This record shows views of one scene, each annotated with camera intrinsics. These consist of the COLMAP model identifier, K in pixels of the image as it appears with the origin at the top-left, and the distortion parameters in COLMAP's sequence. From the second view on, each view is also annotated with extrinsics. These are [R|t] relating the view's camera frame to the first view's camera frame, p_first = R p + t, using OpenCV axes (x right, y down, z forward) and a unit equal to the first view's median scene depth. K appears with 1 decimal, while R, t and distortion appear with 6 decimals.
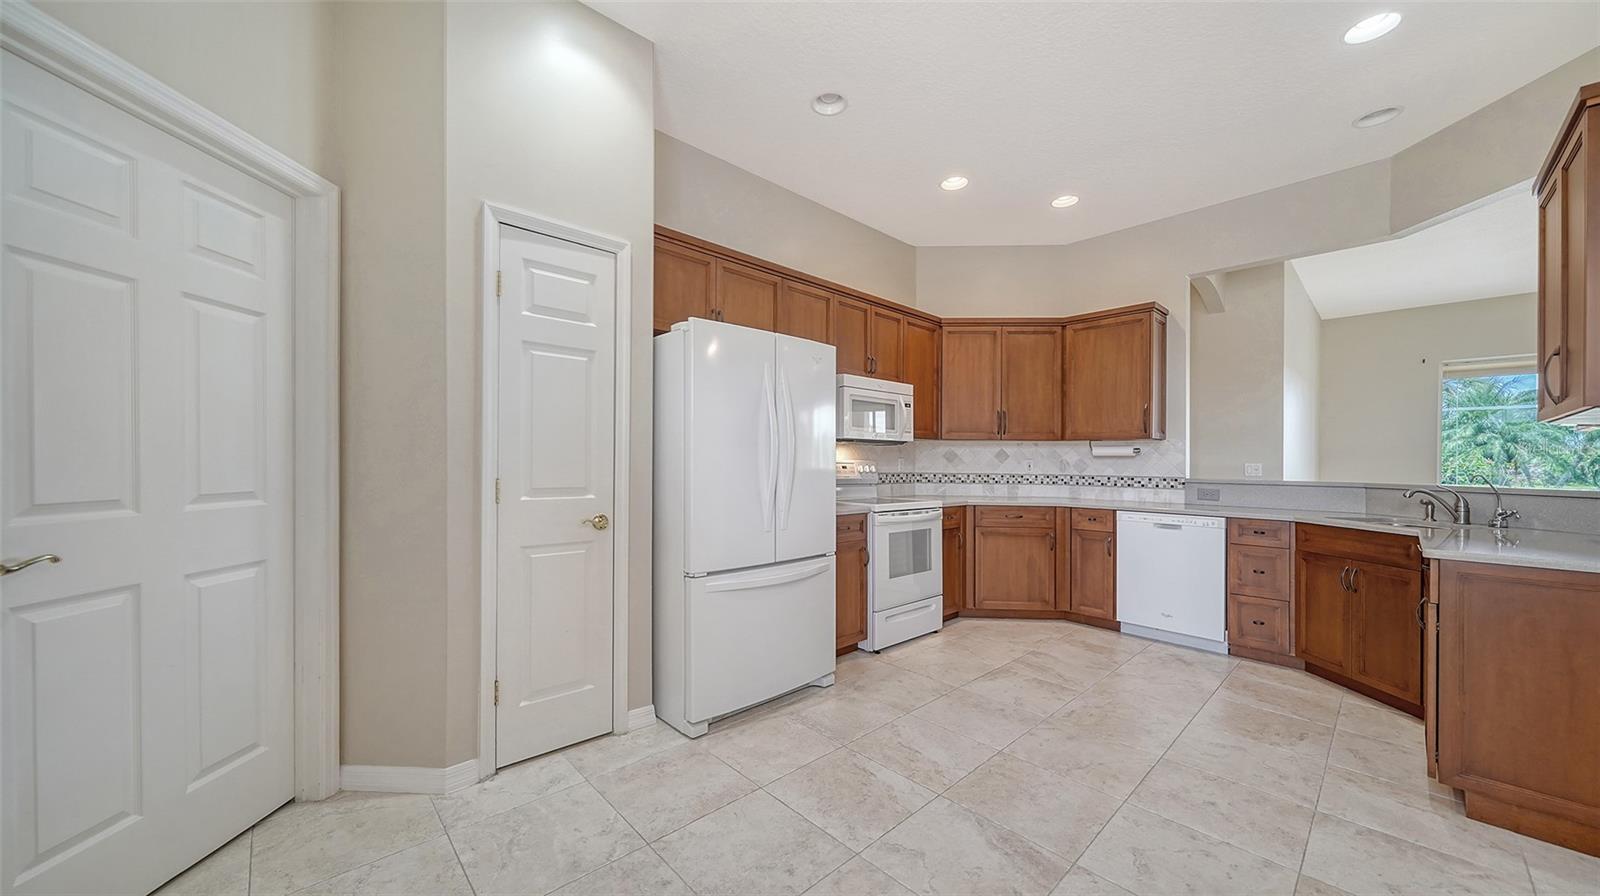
lens RADIAL K [[563.8, 0, 795.2], [0, 563.8, 463.8], [0, 0, 1]] dist [-0.001373, -0.000001]
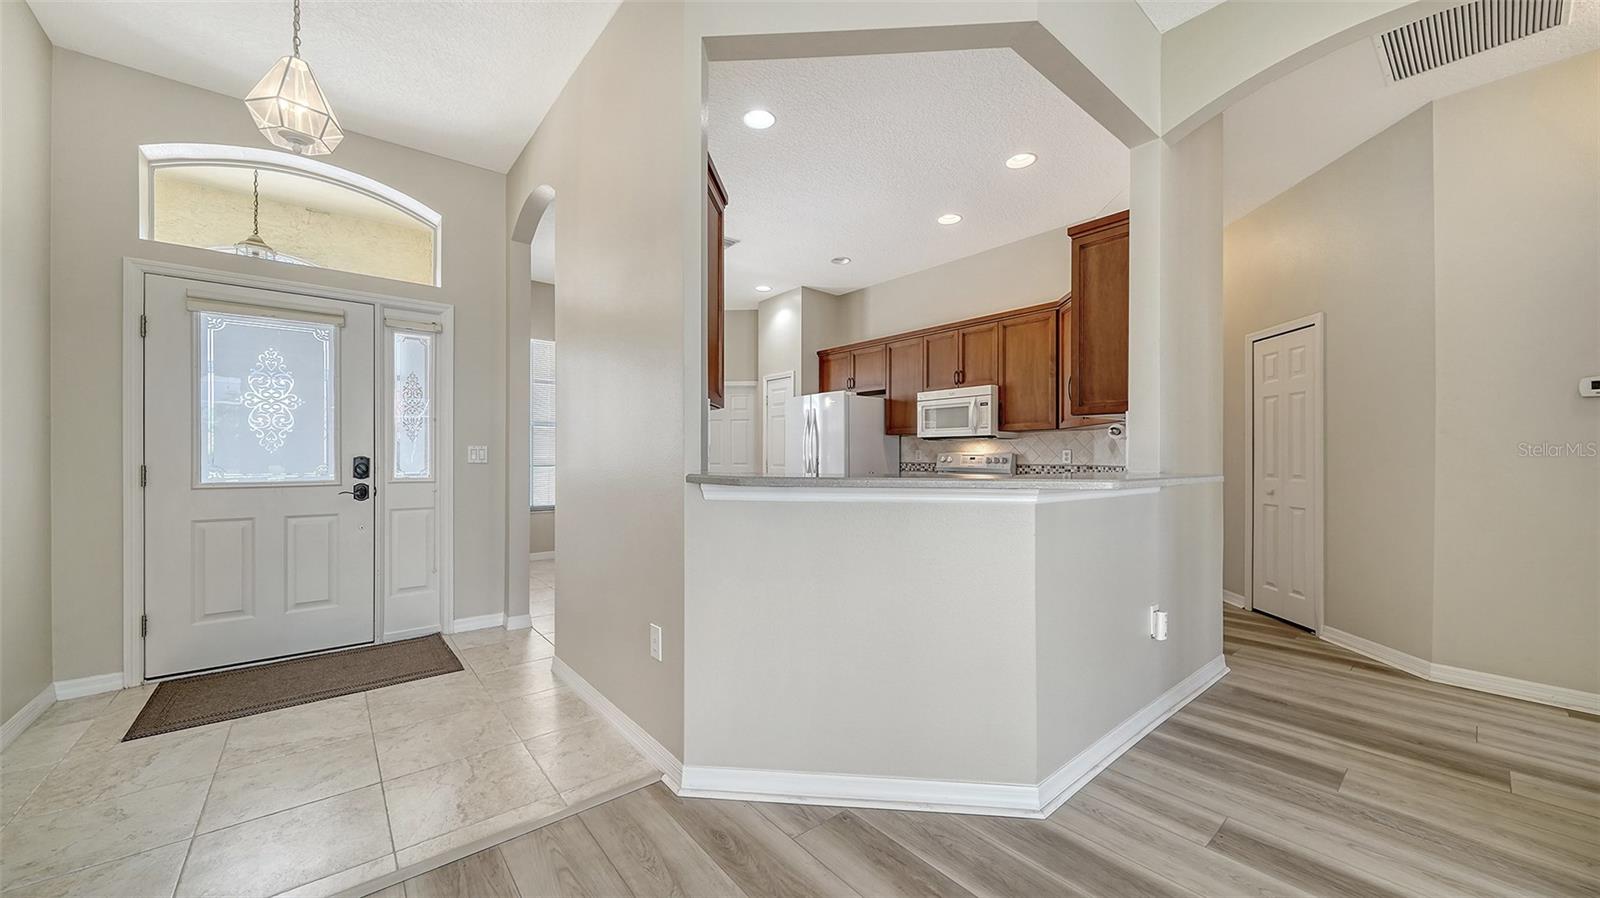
lens RADIAL K [[563.8, 0, 794.4], [0, 563.8, 457.9], [0, 0, 1]] dist [-0.001373, -0.000001]
pose [[-0.059475, -0.010521, -0.998174, 1.368021], [-0.010029, 0.999900, -0.009942, 0.020758], [0.998179, 0.009419, -0.059574, 0.688677]]
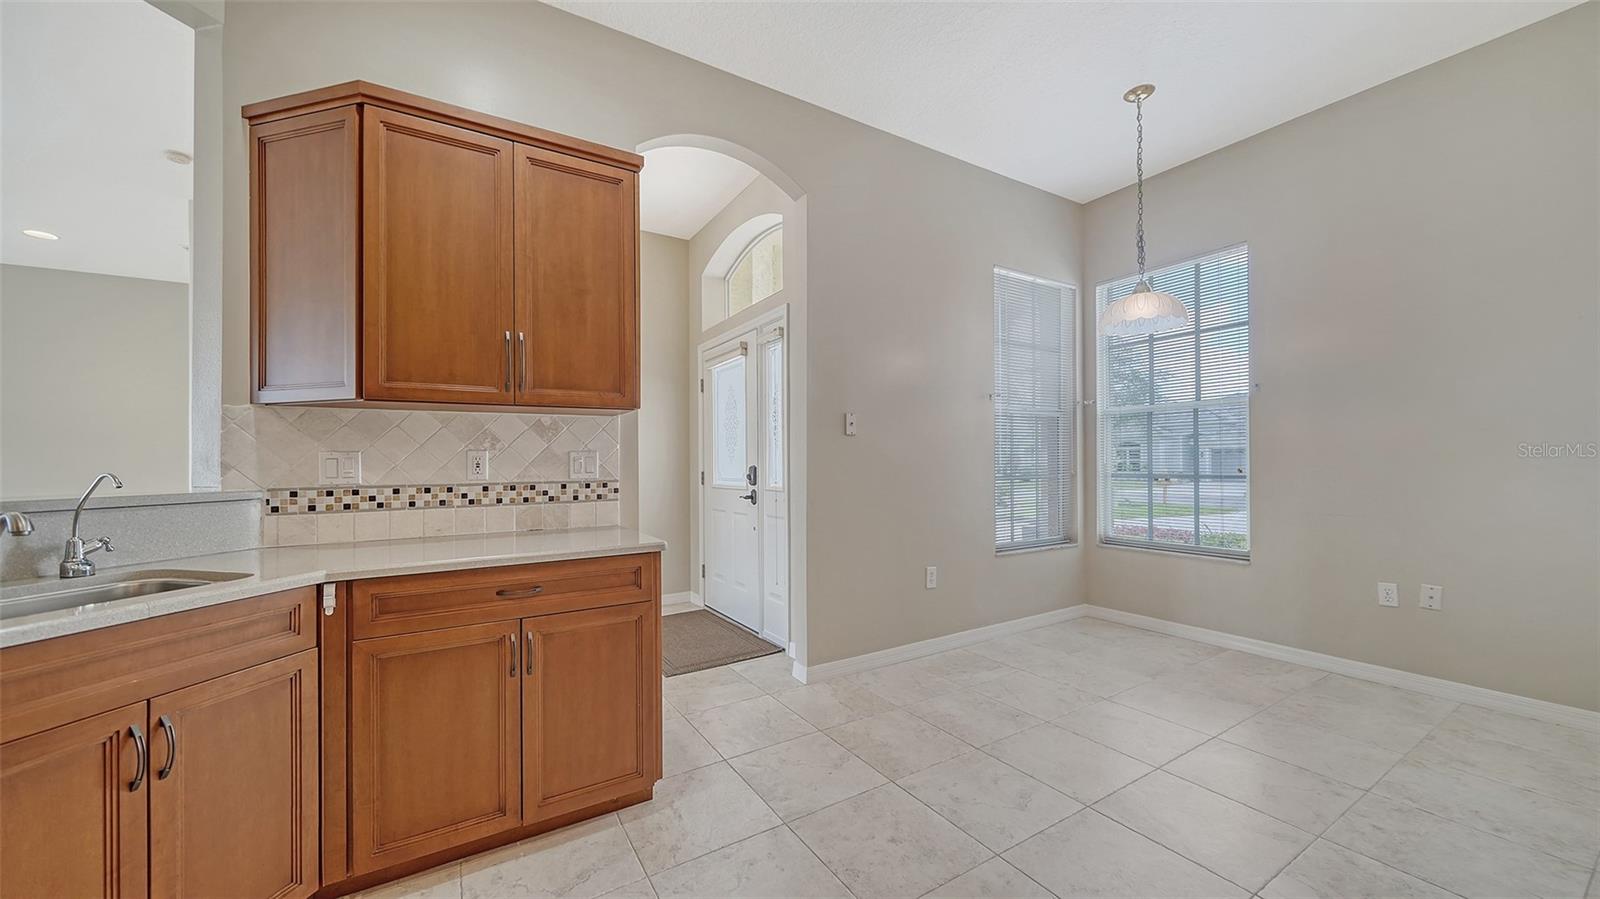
lens RADIAL K [[563.8, 0, 766.1], [0, 563.8, 453.5], [0, 0, 1]] dist [-0.001373, -0.000001]
pose [[-0.974723, 0.001201, 0.223415, 0.365264], [0.000022, 0.999986, -0.005280, 0.002668], [-0.223418, -0.005141, -0.974709, 0.913487]]
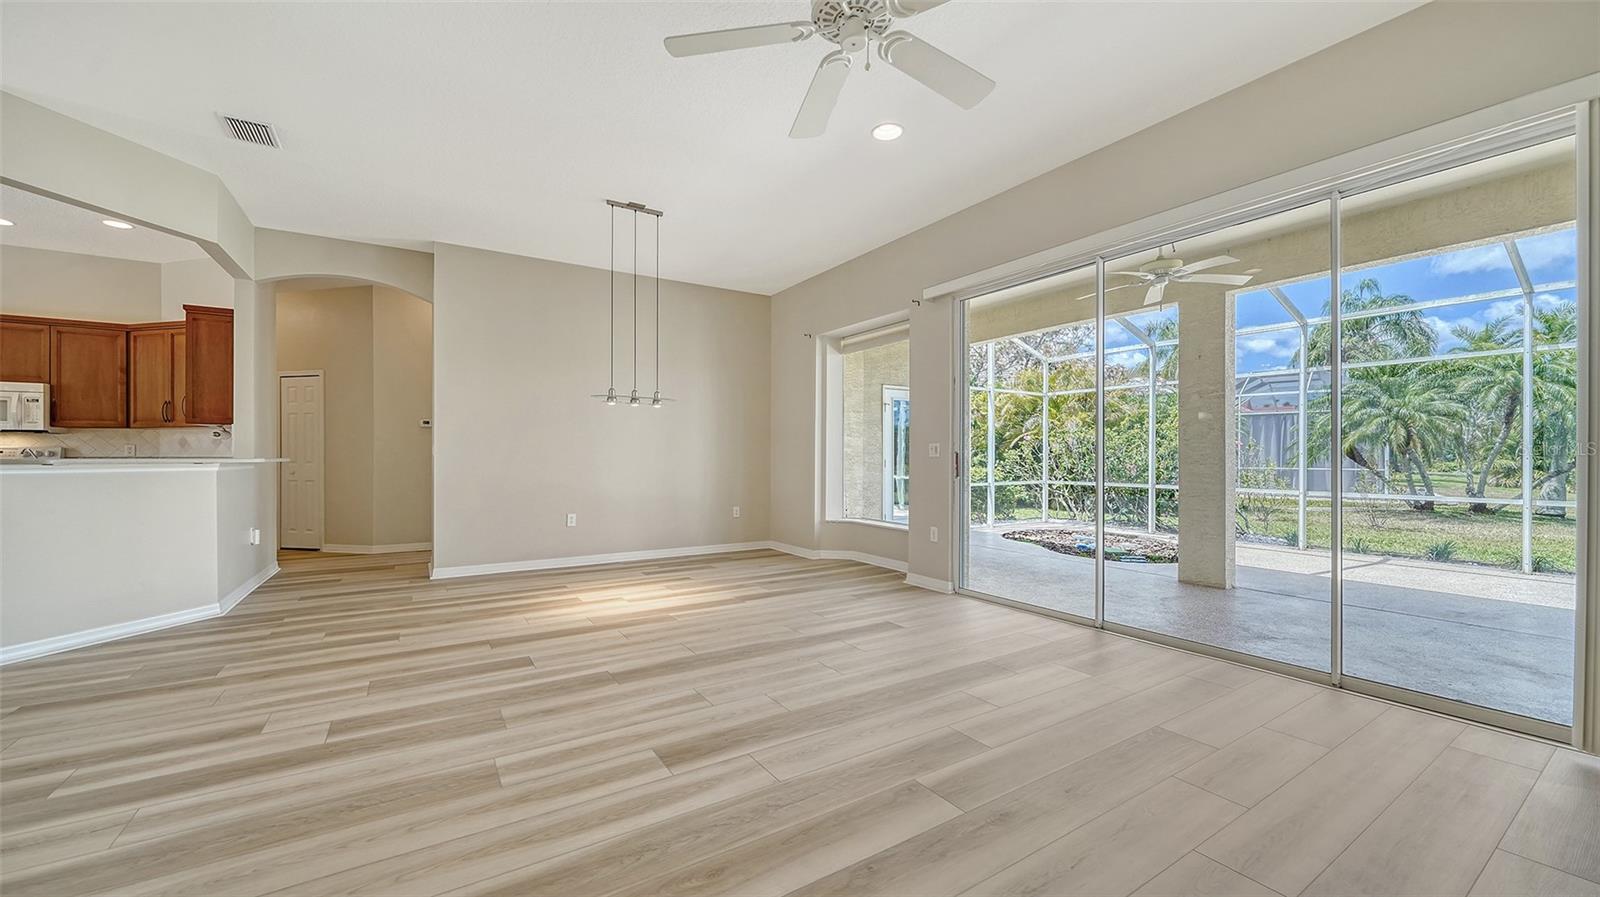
lens RADIAL K [[603.6, 0, 798.4], [0, 603.6, 450.3], [0, 0, 1]] dist [-0.003422, -0.000783]
pose [[0.983979, -0.013349, -0.177785, 2.059207], [0.010719, 0.999819, -0.015744, 0.042129], [0.177963, 0.013586, 0.983943, 0.026824]]
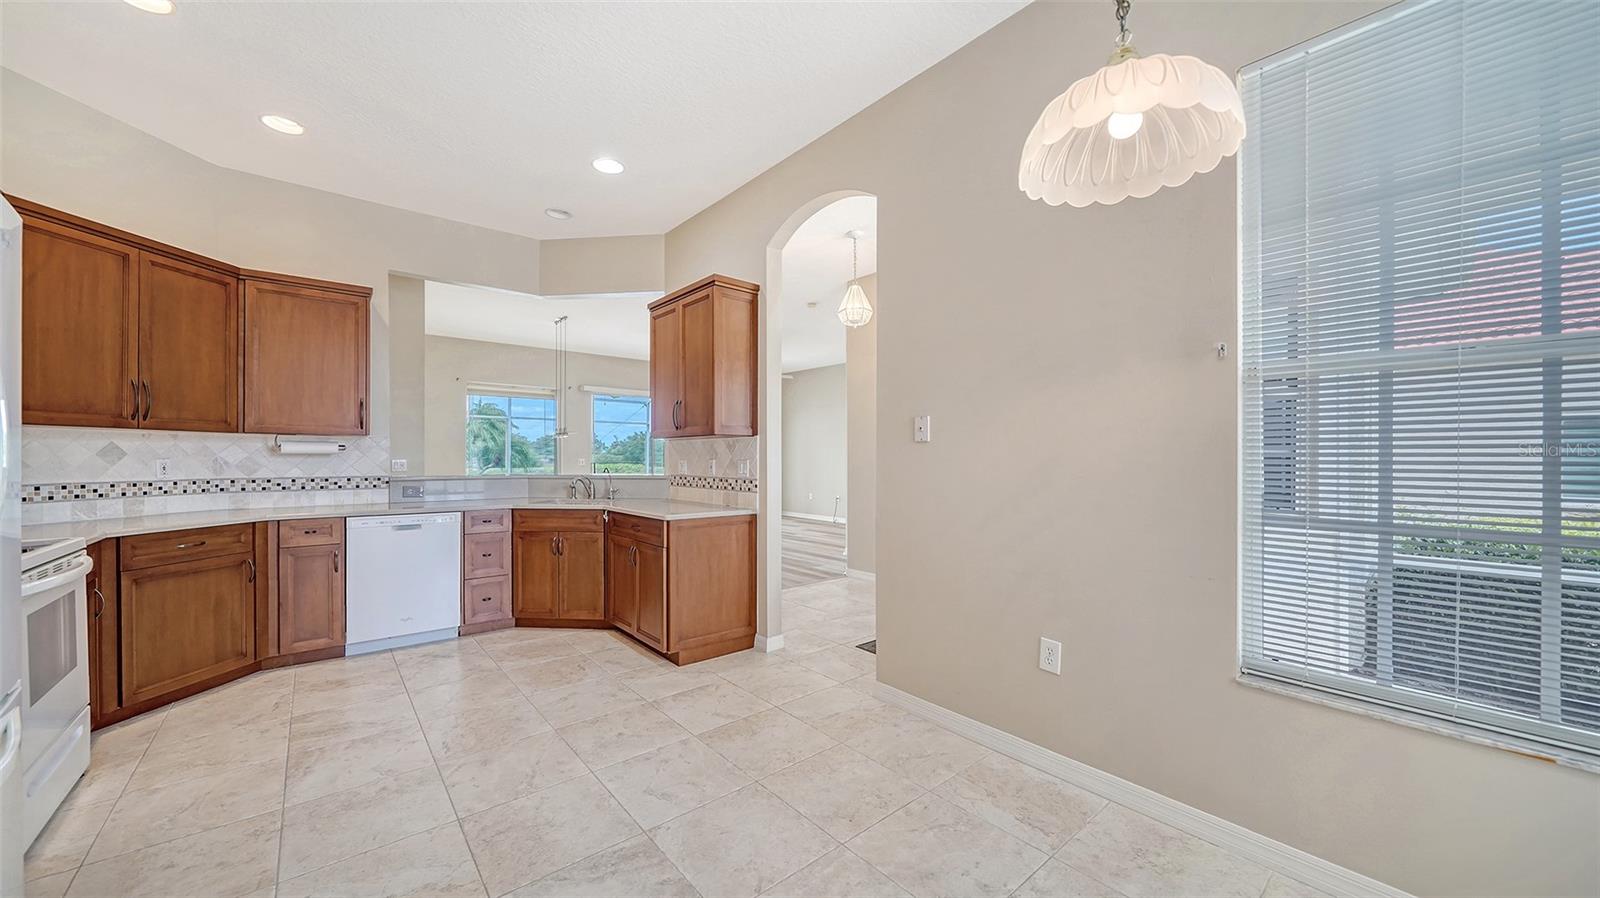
lens RADIAL K [[563.8, 0, 769.4], [0, 563.8, 456.7], [0, 0, 1]] dist [-0.001373, -0.000001]
pose [[0.067357, -0.006305, 0.997709, -0.241313], [0.003429, 0.999976, 0.006088, -0.013304], [-0.997723, 0.003011, 0.067377, 0.280349]]
